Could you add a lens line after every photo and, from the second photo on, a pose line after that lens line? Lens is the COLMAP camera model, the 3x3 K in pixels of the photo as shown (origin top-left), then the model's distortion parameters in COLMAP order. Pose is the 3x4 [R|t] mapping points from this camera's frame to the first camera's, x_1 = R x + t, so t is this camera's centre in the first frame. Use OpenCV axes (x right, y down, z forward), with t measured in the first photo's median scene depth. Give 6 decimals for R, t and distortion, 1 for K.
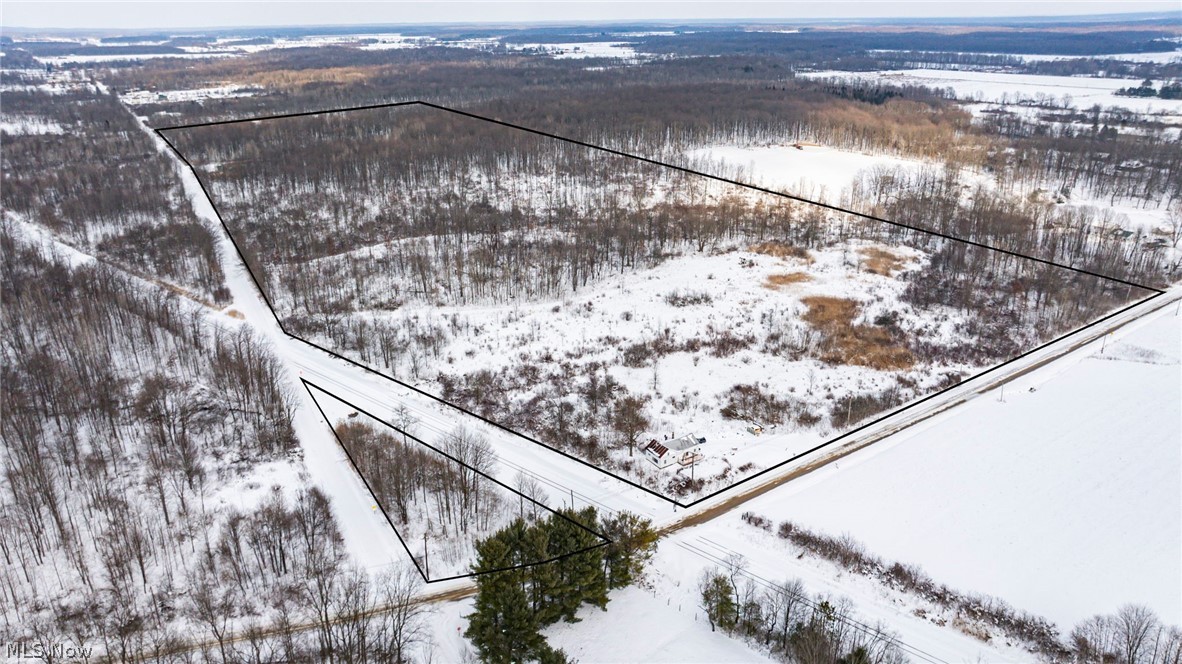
lens RADIAL K [[827.1, 0, 591.0], [0, 827.1, 332.0], [0, 0, 1]] dist [-0.039942, 0.039013]
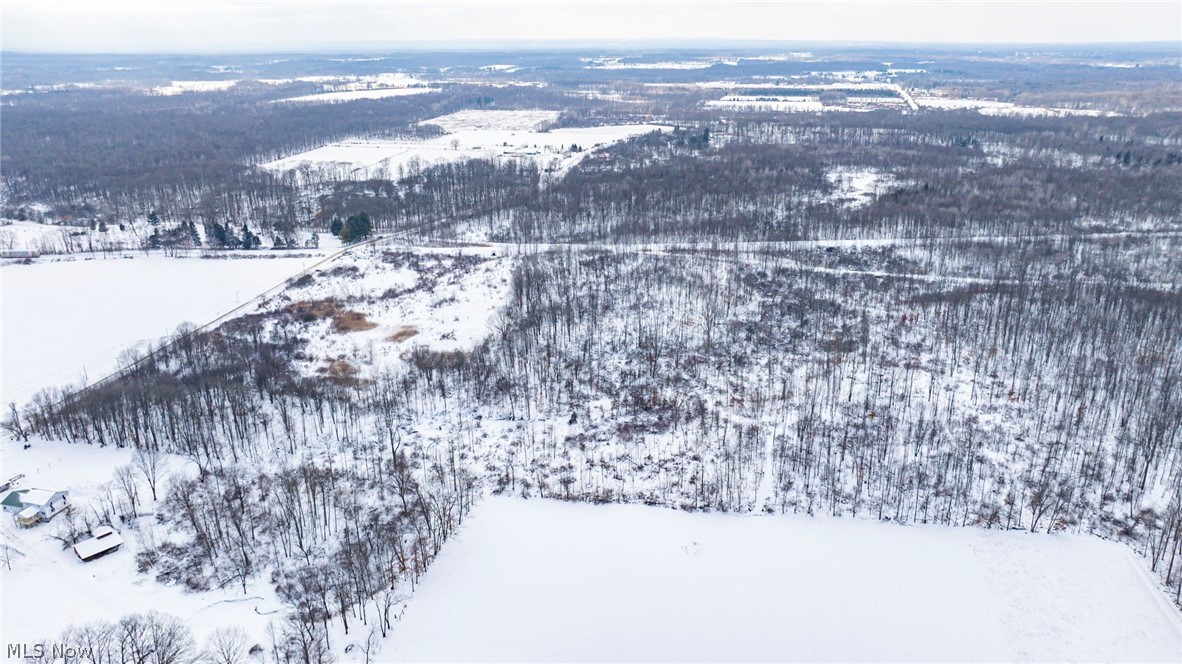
lens RADIAL K [[833.7, 0, 591.0], [0, 833.7, 332.0], [0, 0, 1]] dist [-0.004357, 0.004878]
pose [[-0.718679, 0.252883, -0.647728, 0.844961], [-0.228327, 0.794046, 0.563345, -0.833063], [0.656786, 0.552758, -0.512924, 1.838998]]
